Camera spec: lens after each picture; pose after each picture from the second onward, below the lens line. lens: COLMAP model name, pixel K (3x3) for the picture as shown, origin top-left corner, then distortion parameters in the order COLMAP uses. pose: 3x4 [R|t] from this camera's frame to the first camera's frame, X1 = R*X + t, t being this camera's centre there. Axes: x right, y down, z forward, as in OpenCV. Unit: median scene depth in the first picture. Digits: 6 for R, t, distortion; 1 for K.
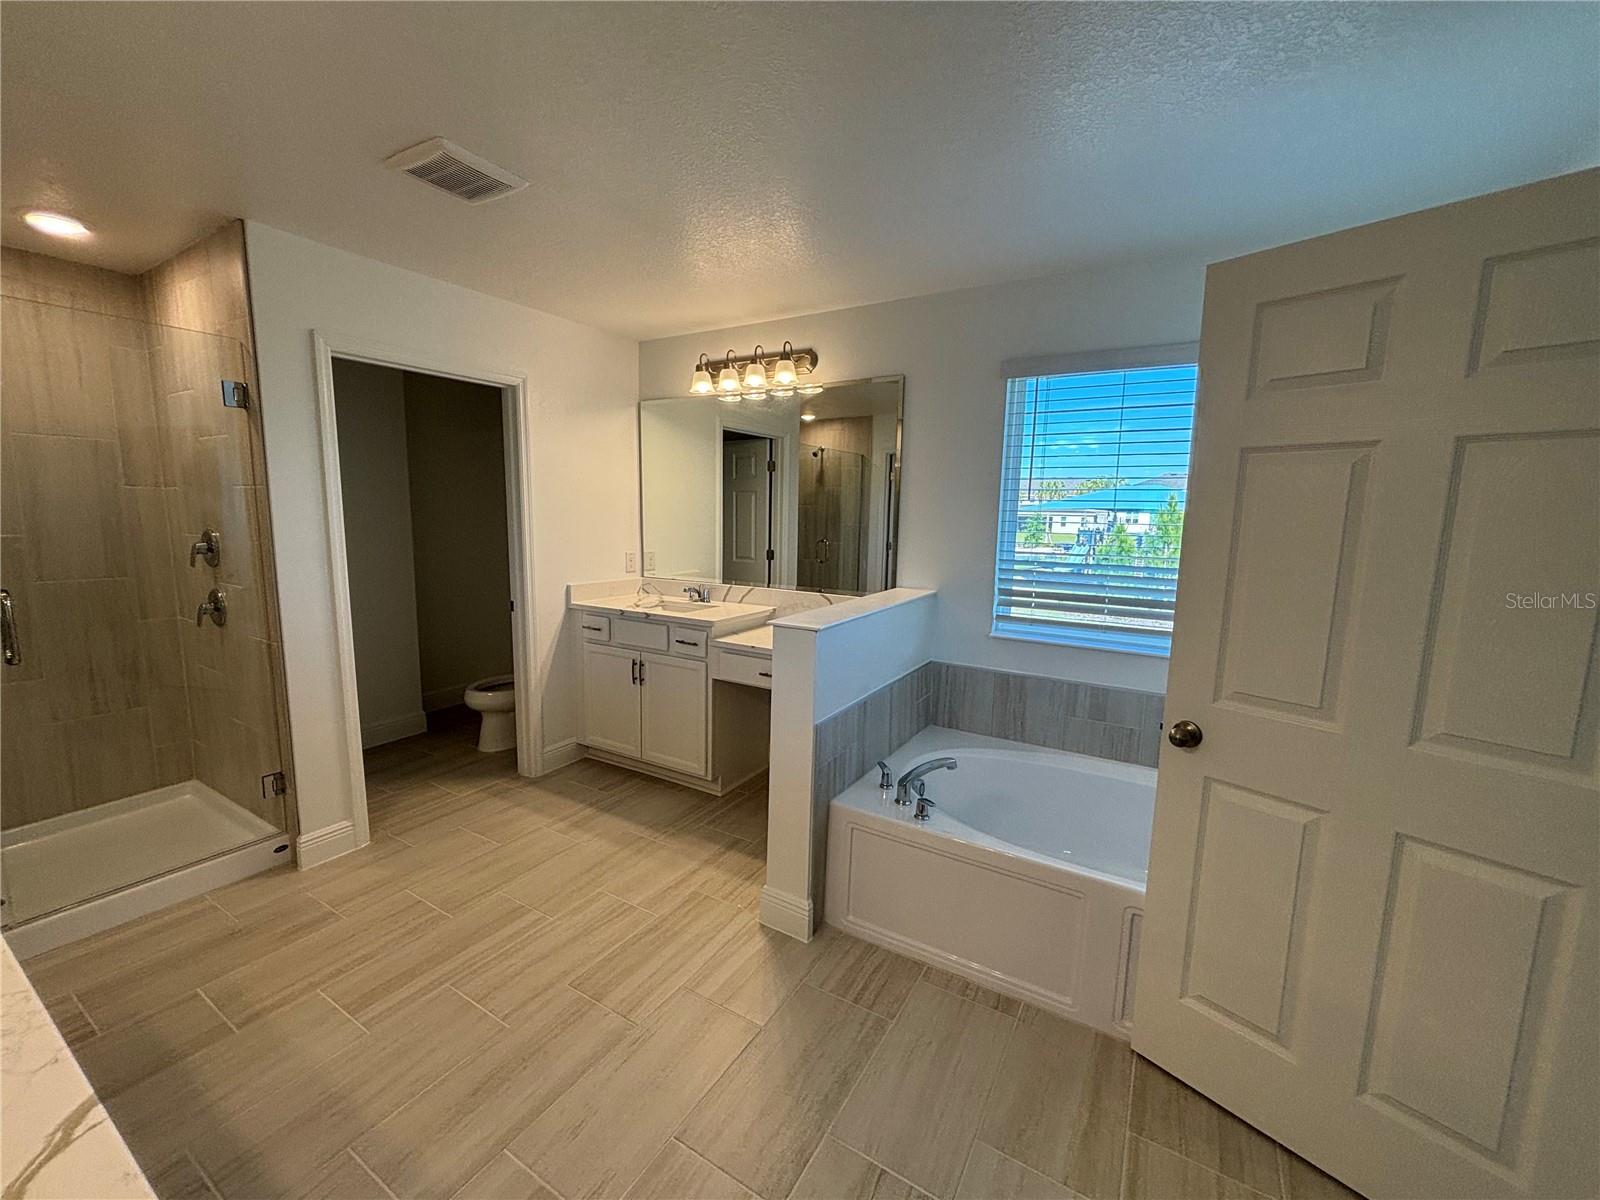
lens RADIAL K [[647.5, 0, 797.2], [0, 647.5, 592.8], [0, 0, 1]] dist [0.000590, 0.000328]
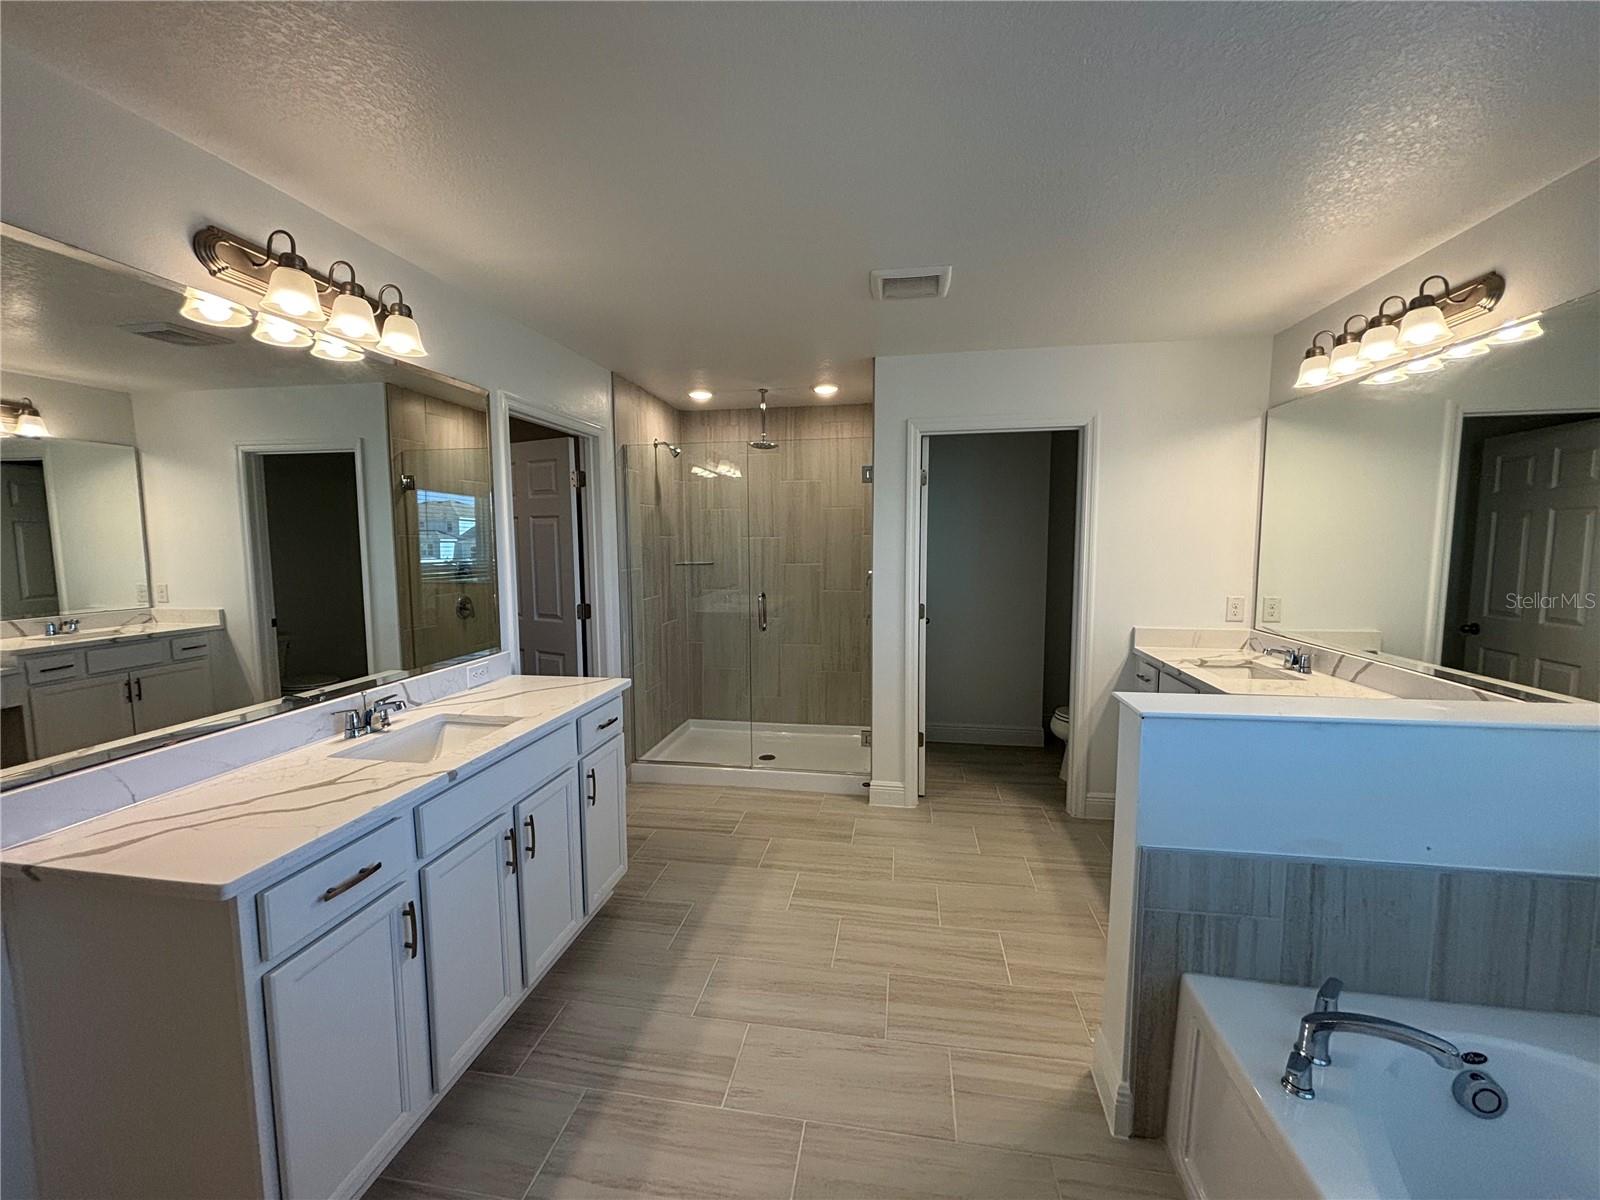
lens RADIAL K [[647.5, 0, 797.2], [0, 647.5, 592.8], [0, 0, 1]] dist [0.000590, 0.000328]
pose [[0.369574, 0.061180, -0.927185, 0.390386], [-0.105023, 0.994186, 0.023739, -0.039459], [0.923247, 0.088602, 0.373851, 0.249471]]
